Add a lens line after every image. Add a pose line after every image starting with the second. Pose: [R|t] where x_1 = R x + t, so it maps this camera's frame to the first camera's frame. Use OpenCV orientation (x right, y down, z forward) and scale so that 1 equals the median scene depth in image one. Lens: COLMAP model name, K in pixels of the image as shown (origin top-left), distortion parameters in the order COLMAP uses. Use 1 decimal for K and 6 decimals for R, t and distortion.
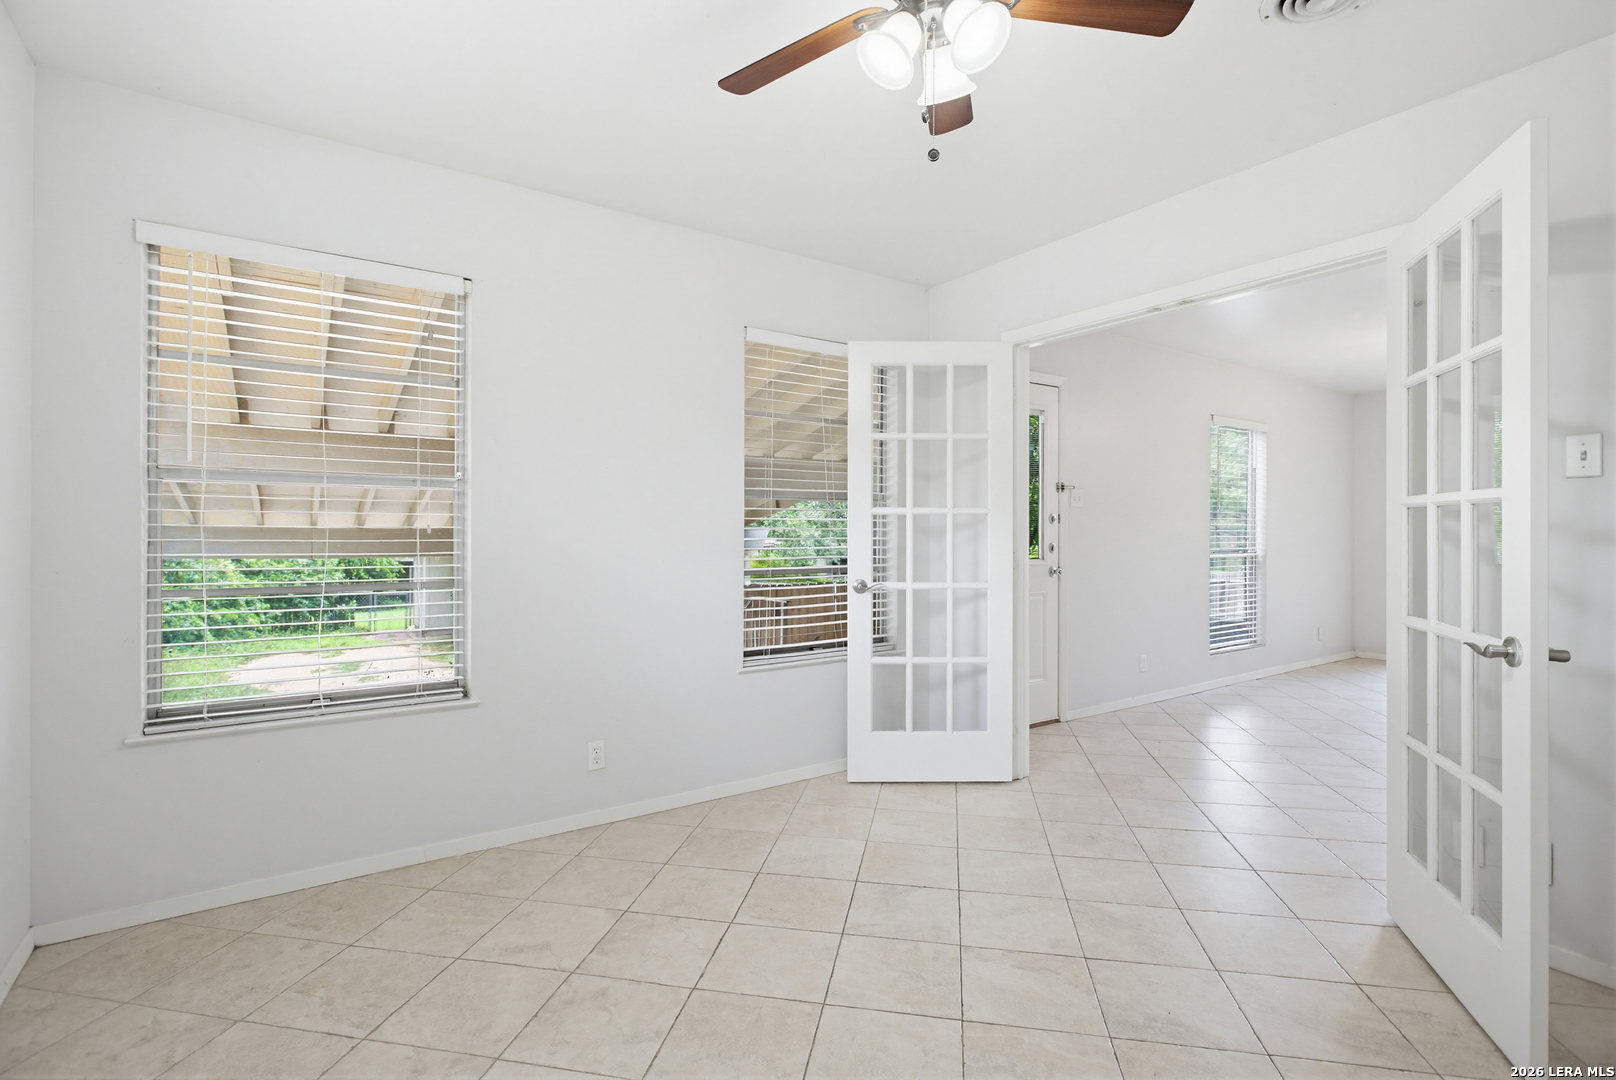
lens RADIAL K [[761.7, 0, 812.0], [0, 761.7, 526.3], [0, 0, 1]] dist [-0.000716, 0.000473]
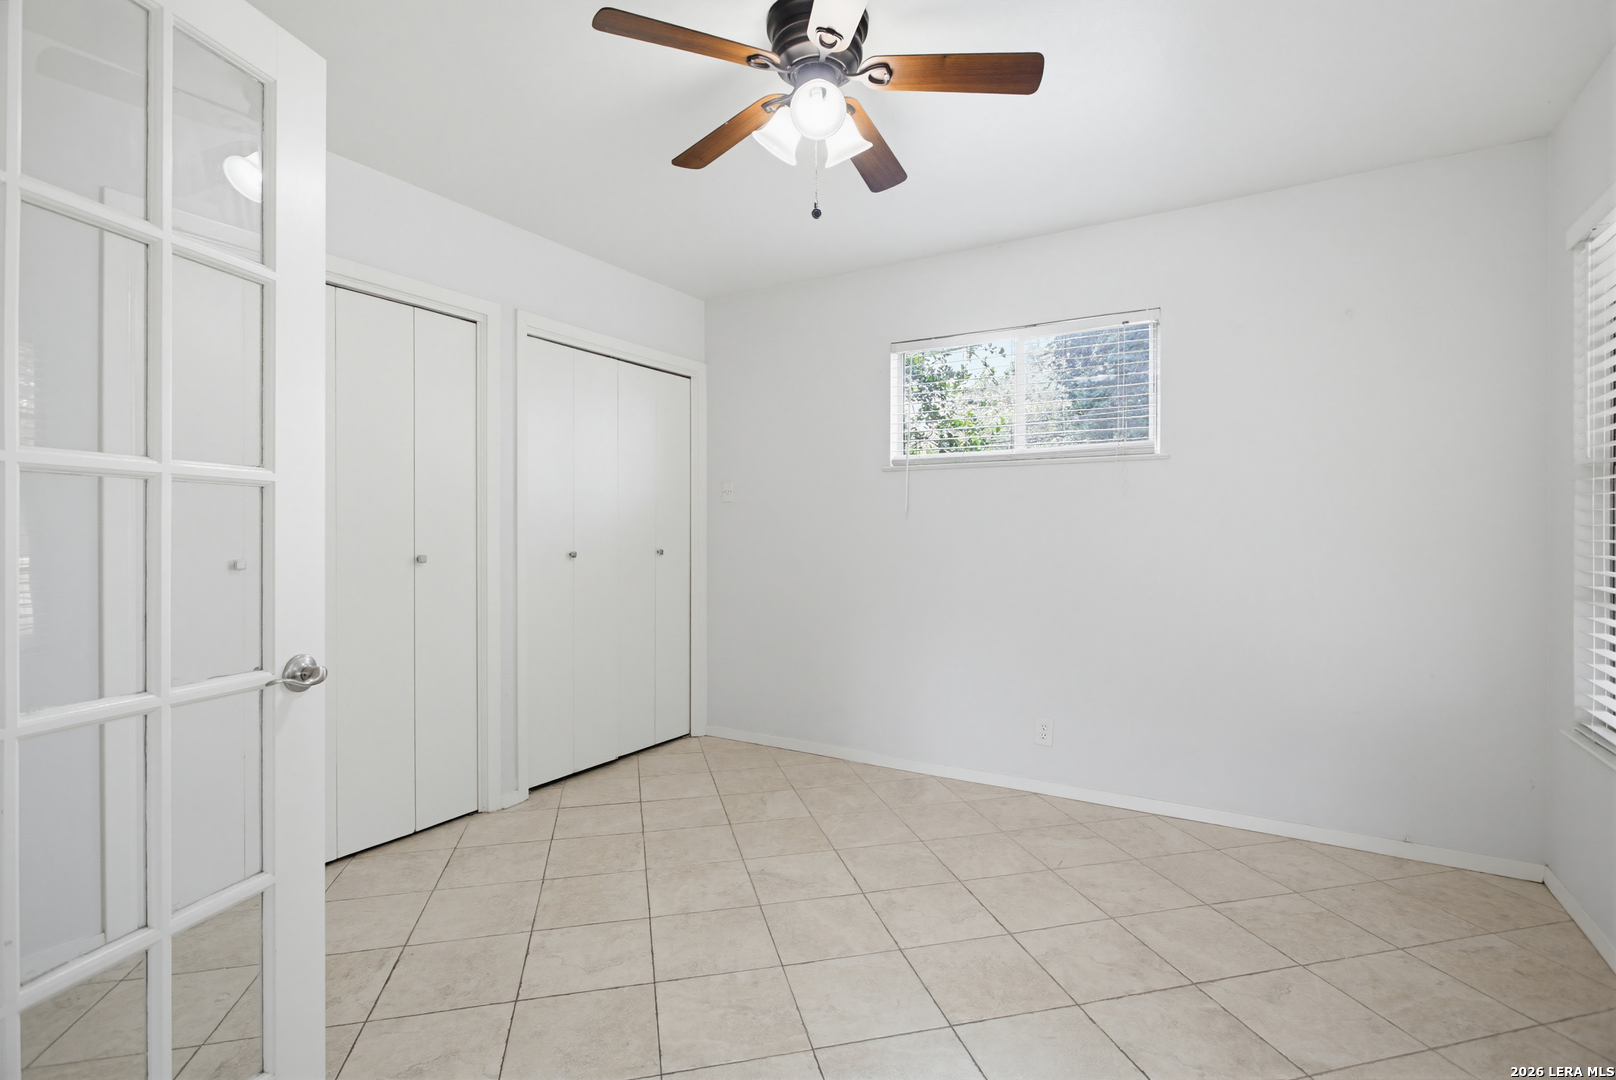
lens RADIAL K [[761.7, 0, 812.0], [0, 761.7, 526.3], [0, 0, 1]] dist [-0.000716, 0.000473]
pose [[-0.910361, -0.003145, -0.413804, 0.597714], [0.001675, 0.999935, -0.011285, 0.012110], [0.413812, -0.010967, -0.910296, 1.888531]]
